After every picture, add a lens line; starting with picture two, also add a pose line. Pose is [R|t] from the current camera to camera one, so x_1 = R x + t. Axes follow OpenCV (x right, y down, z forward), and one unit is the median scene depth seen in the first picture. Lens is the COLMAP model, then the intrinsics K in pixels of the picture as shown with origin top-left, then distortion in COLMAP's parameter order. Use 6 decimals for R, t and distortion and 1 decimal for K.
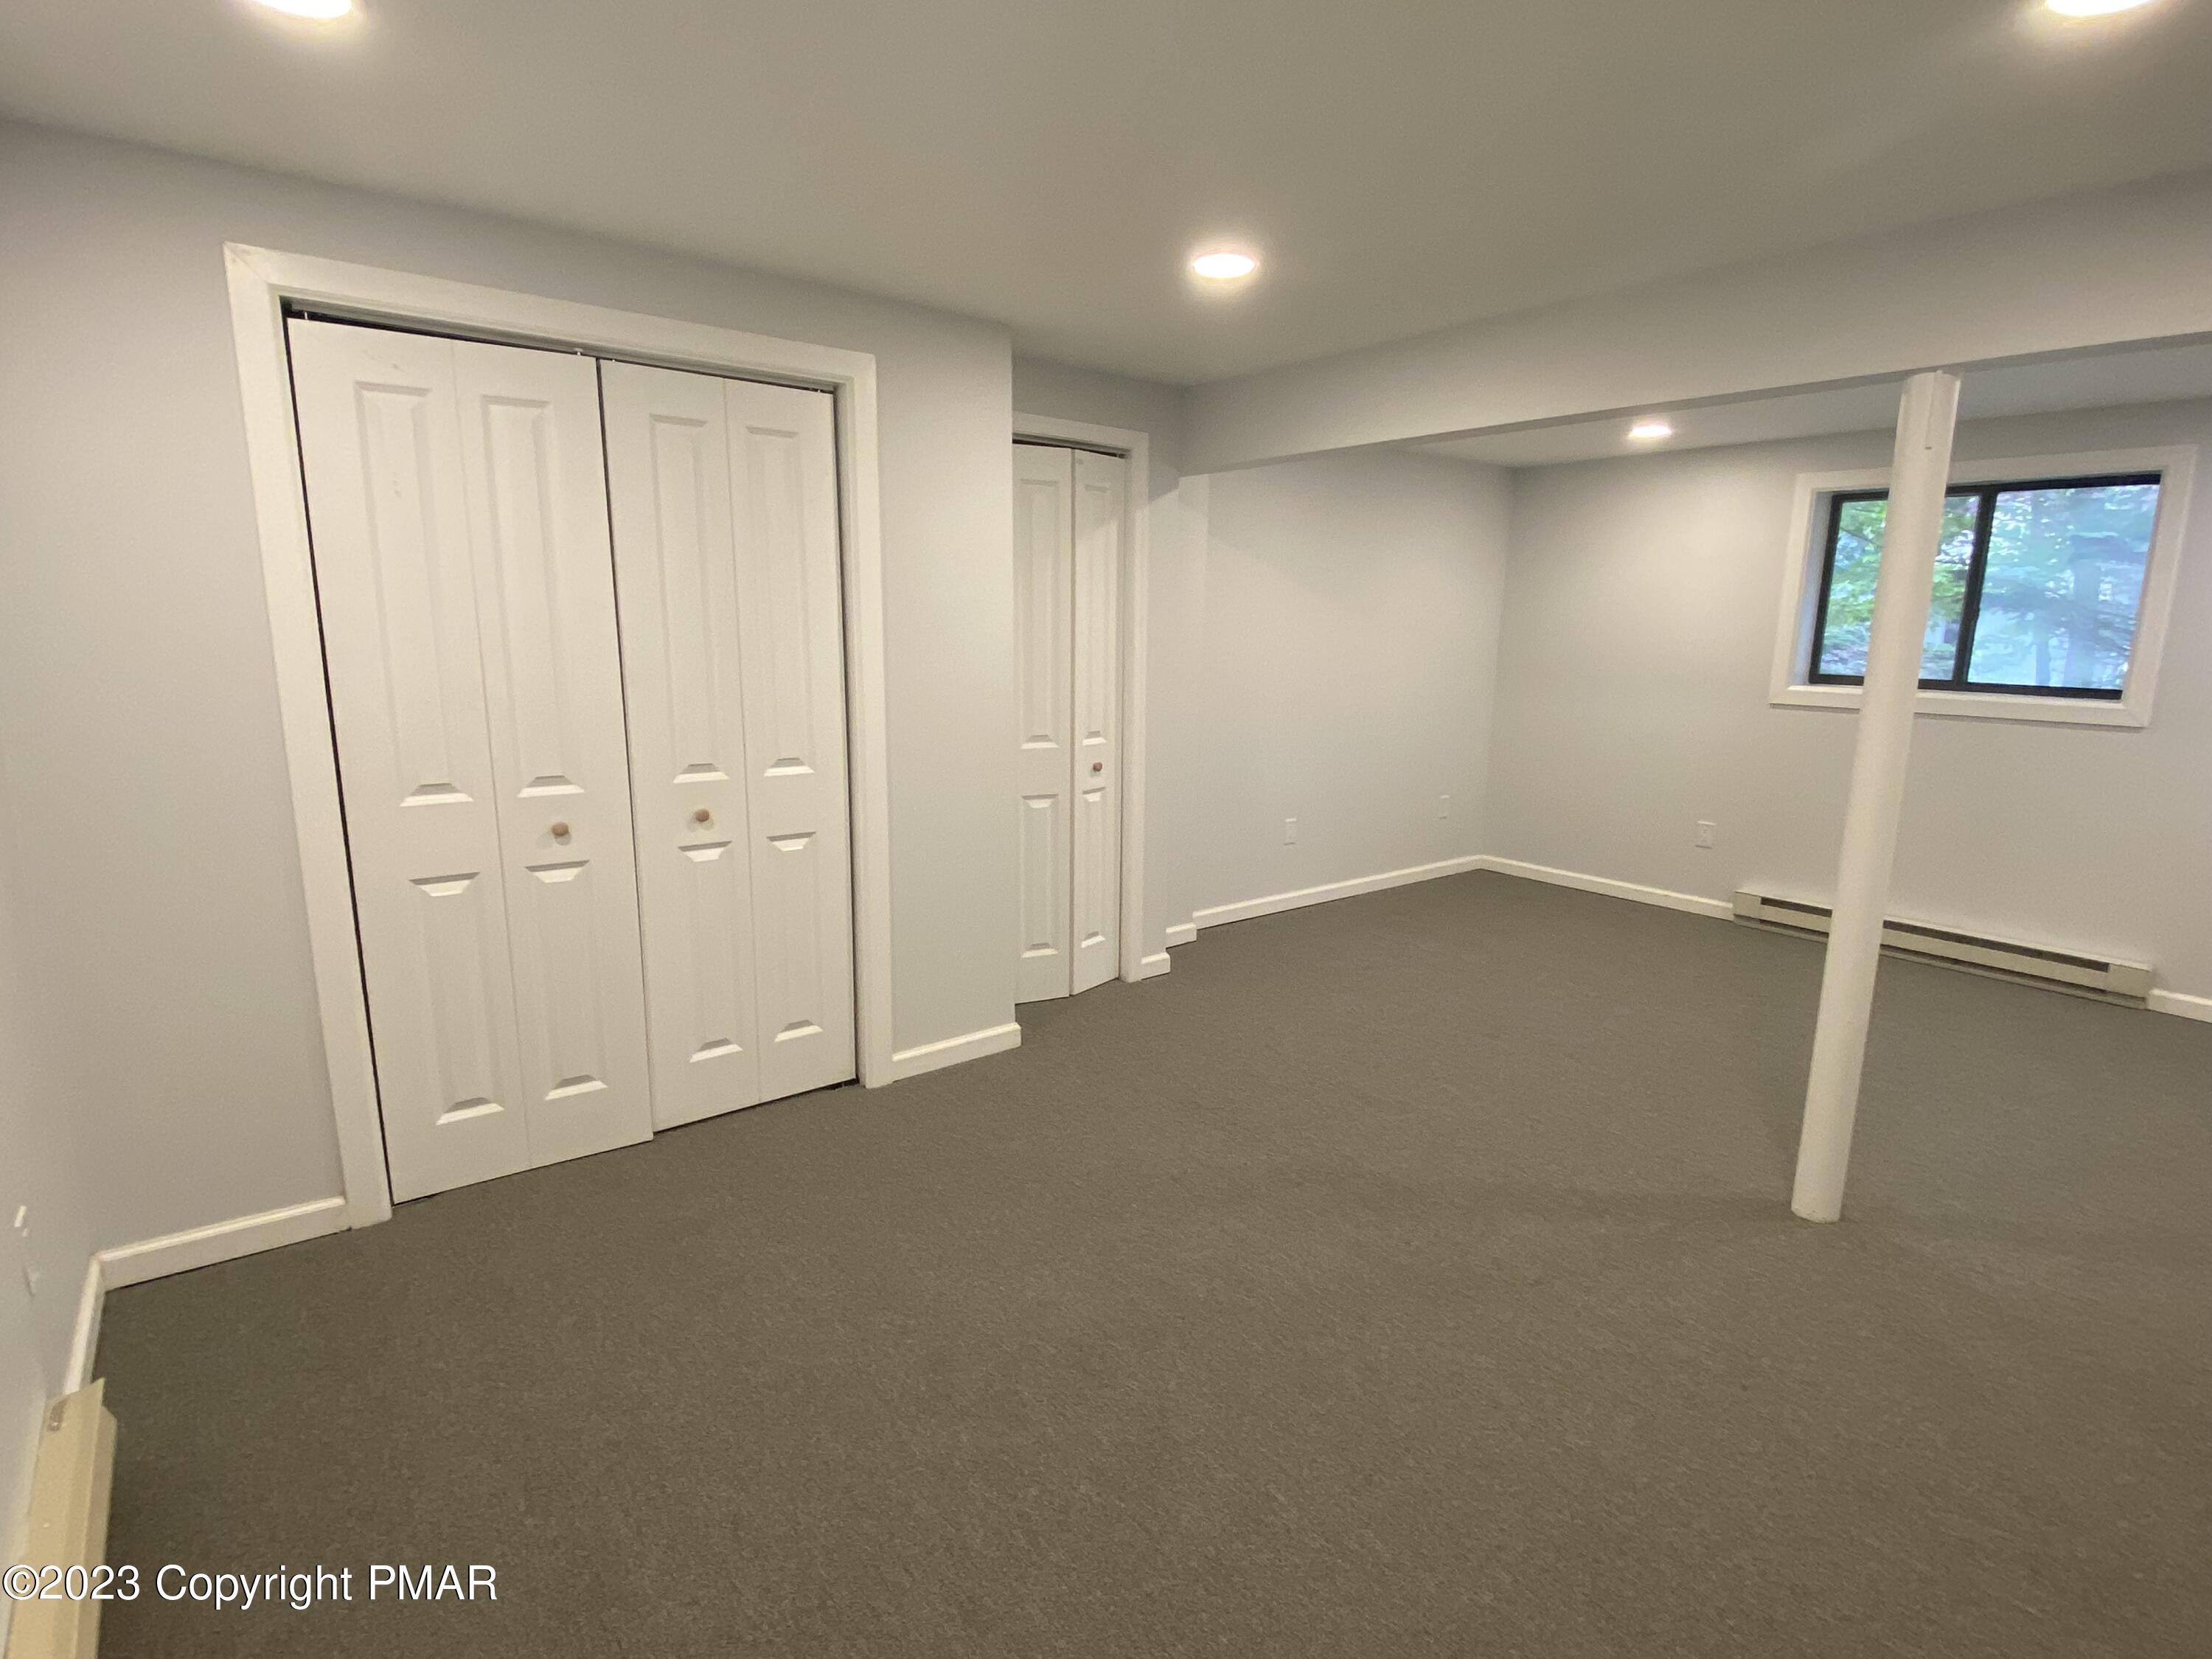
lens RADIAL K [[1100.4, 0, 1105.9], [0, 1100.4, 835.9], [0, 0, 1]] dist [0.001017, -0.000339]
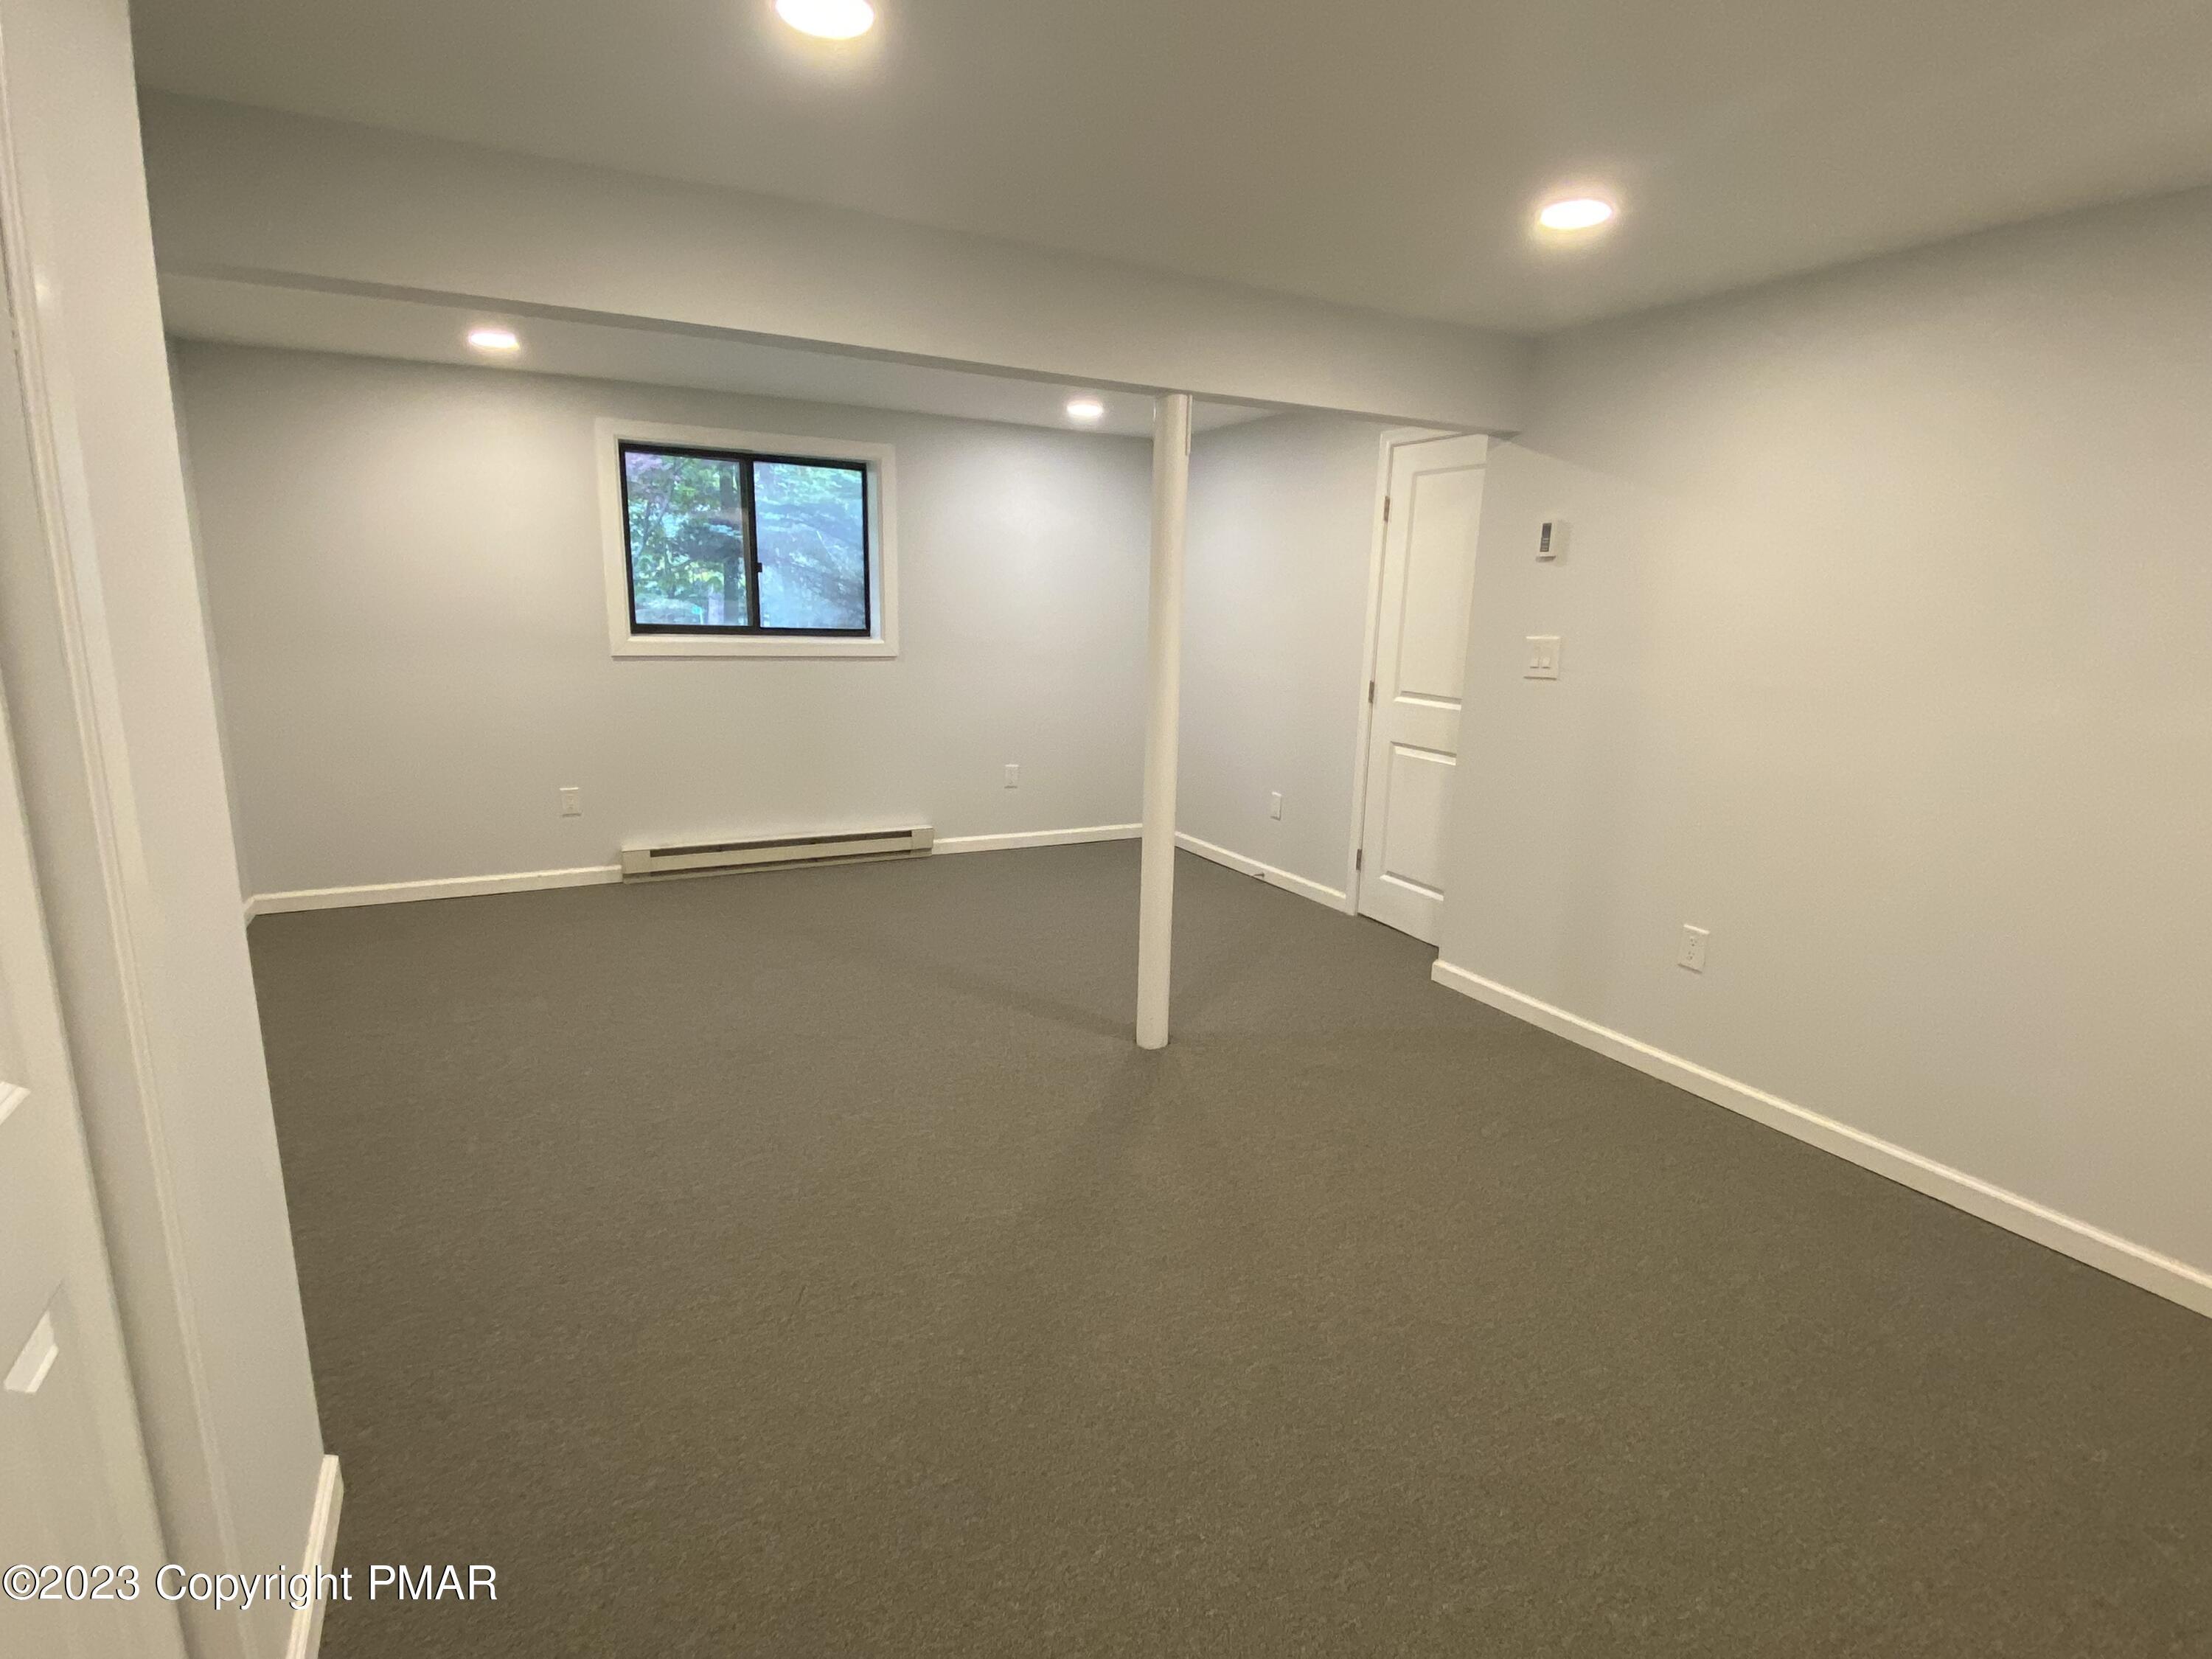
lens RADIAL K [[1100.4, 0, 1105.9], [0, 1100.4, 835.9], [0, 0, 1]] dist [0.001017, -0.000339]
pose [[0.169618, -0.219885, 0.960667, -0.334660], [0.165455, 0.967309, 0.192192, -0.092536], [-0.971522, 0.126348, 0.200454, 0.455306]]
